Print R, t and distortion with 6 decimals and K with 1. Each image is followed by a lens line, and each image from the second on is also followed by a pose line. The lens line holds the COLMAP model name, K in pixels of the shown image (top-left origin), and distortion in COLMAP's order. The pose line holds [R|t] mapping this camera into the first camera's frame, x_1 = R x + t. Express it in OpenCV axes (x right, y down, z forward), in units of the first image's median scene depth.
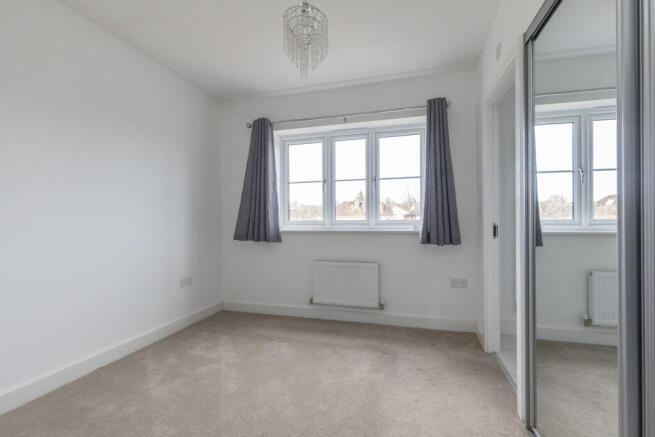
lens RADIAL K [[292.0, 0, 327.9], [0, 292.0, 218.8], [0, 0, 1]] dist [-0.000055, 0.000029]
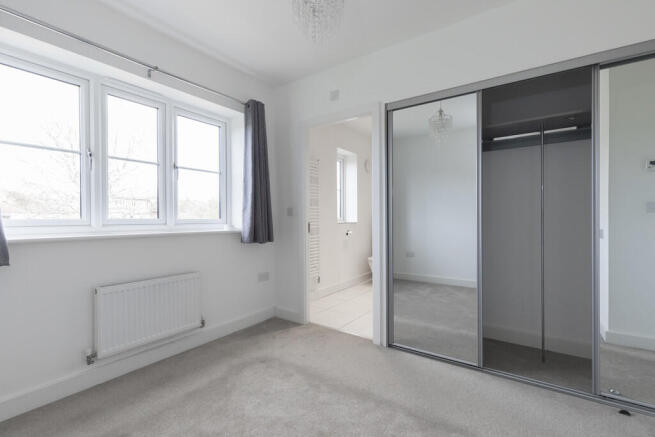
lens RADIAL K [[292.0, 0, 331.0], [0, 292.0, 219.2], [0, 0, 1]] dist [-0.000055, 0.000029]
pose [[0.320348, 0.005321, 0.947285, -0.486515], [-0.004703, 0.999981, -0.004026, 0.006495], [-0.947288, -0.003166, 0.320367, 0.387586]]
